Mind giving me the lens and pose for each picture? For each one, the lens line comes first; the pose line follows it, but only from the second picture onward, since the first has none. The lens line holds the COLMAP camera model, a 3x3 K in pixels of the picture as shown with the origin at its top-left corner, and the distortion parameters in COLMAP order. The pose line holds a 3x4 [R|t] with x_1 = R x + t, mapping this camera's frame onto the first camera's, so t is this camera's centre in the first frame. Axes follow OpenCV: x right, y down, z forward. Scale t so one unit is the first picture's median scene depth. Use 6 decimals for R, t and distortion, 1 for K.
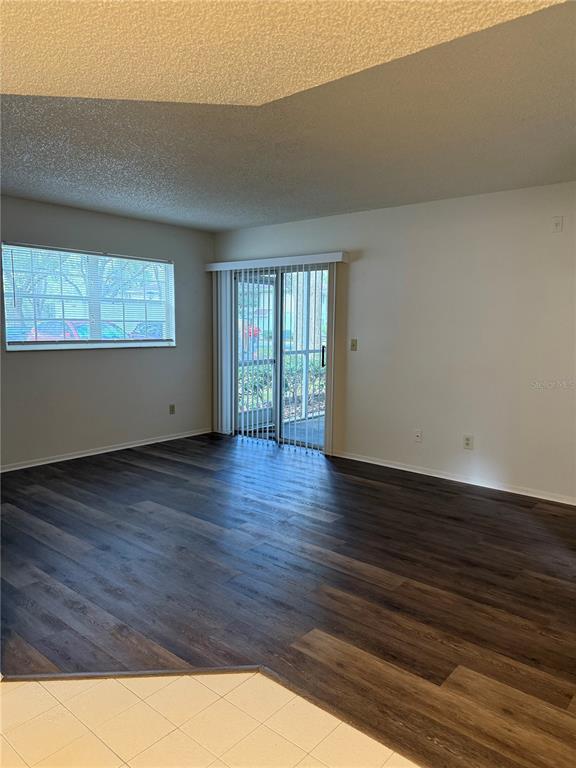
lens RADIAL K [[547.8, 0, 288.6], [0, 547.8, 384.4], [0, 0, 1]] dist [0.005270, -0.001467]
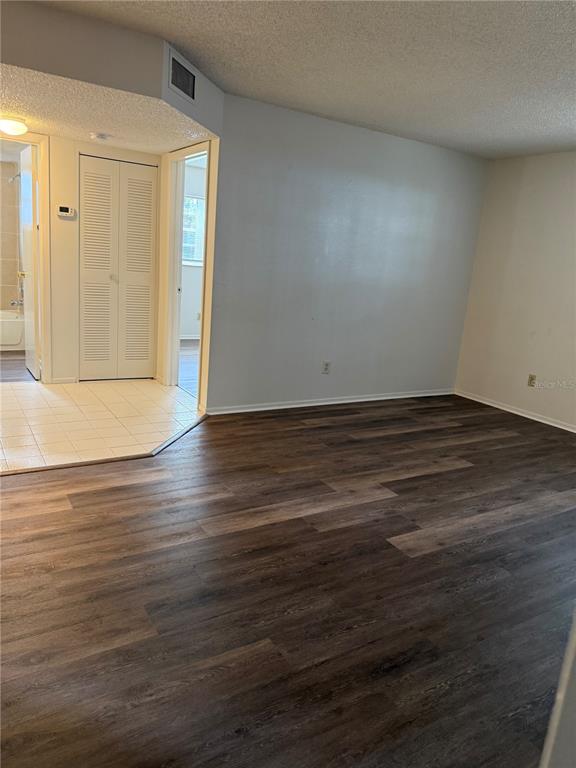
lens RADIAL K [[547.8, 0, 288.2], [0, 547.8, 381.6], [0, 0, 1]] dist [0.005270, -0.001467]
pose [[-0.304299, 0.183351, -0.934764, 0.870059], [-0.203798, 0.946049, 0.251908, -0.116125], [0.930521, 0.267158, -0.250515, 1.157377]]
